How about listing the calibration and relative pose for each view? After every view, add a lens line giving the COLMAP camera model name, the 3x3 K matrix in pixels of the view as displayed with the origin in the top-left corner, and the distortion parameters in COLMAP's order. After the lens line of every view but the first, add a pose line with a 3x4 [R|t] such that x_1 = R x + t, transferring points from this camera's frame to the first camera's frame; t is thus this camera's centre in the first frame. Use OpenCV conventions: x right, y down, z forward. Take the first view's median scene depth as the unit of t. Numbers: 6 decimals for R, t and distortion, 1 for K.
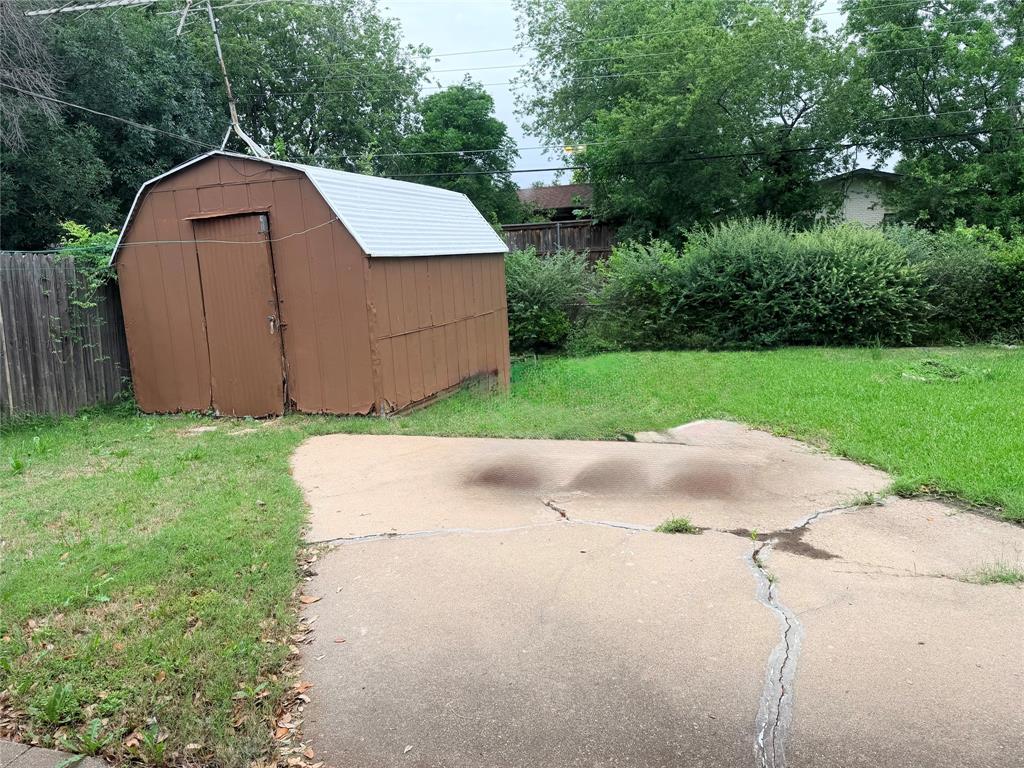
lens RADIAL K [[706.3, 0, 512.0], [0, 706.3, 384.0], [0, 0, 1]] dist [0.000703, -0.047839]
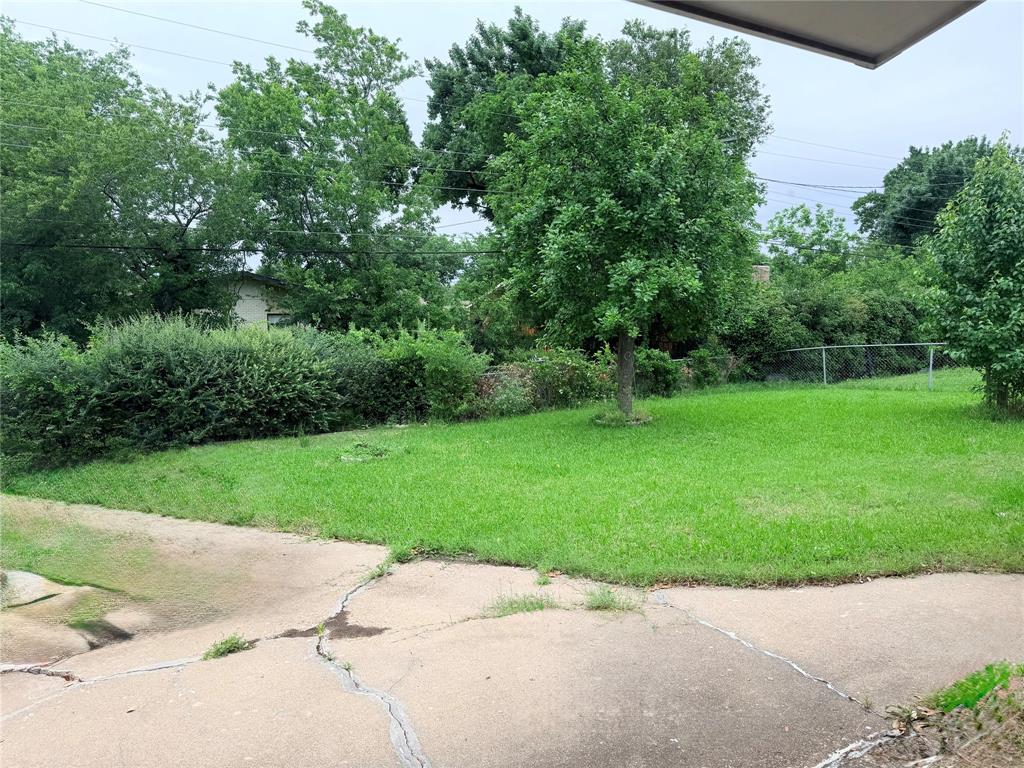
lens RADIAL K [[700.2, 0, 512.0], [0, 700.2, 384.0], [0, 0, 1]] dist [0.000829, -0.078458]
pose [[0.636985, -0.024679, 0.770481, -0.100399], [0.124607, 0.989640, -0.071318, -0.012162], [-0.760738, 0.141436, 0.633461, 0.045068]]
